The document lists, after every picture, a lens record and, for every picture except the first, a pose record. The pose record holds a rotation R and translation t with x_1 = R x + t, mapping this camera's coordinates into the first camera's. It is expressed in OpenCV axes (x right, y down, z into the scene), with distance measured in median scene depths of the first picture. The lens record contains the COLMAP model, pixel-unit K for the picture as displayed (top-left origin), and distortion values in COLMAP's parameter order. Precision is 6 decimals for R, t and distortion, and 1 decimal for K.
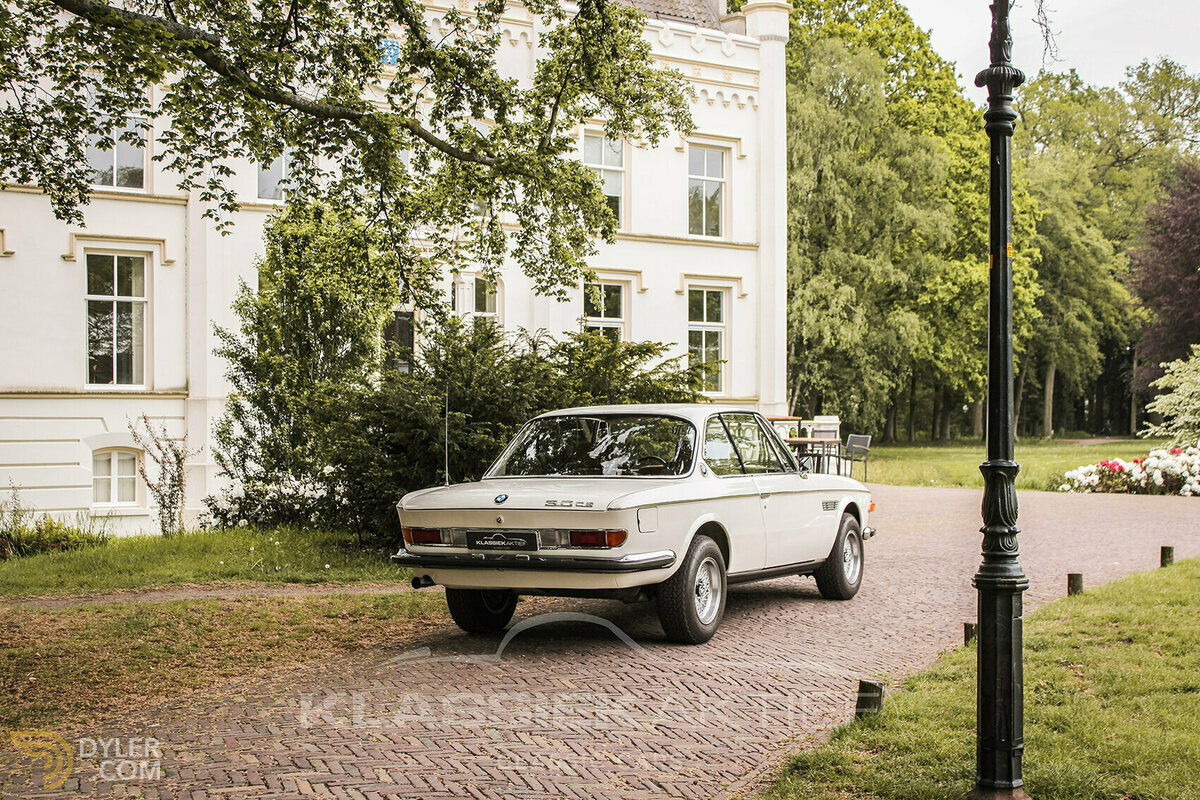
lens RADIAL K [[1676.2, 0, 598.4], [0, 1676.2, 398.1], [0, 0, 1]] dist [-0.069406, 0.000000]
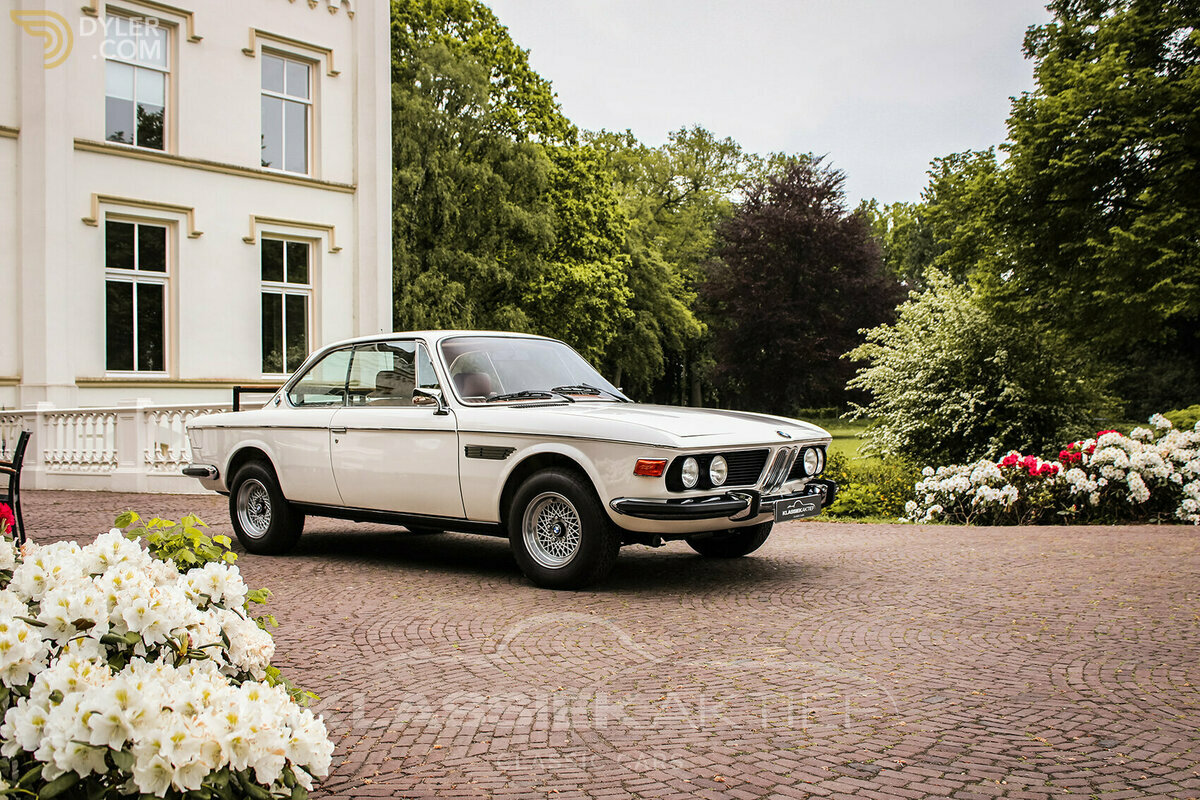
lens RADIAL K [[1271.1, 0, 599.0], [0, 1271.1, 400.1], [0, 0, 1]] dist [-0.108521, 0.000000]
pose [[0.964017, -0.016303, 0.265342, 0.026485], [0.017274, 0.999850, -0.001326, 0.006259], [-0.265280, 0.005861, 0.964154, 0.225702]]
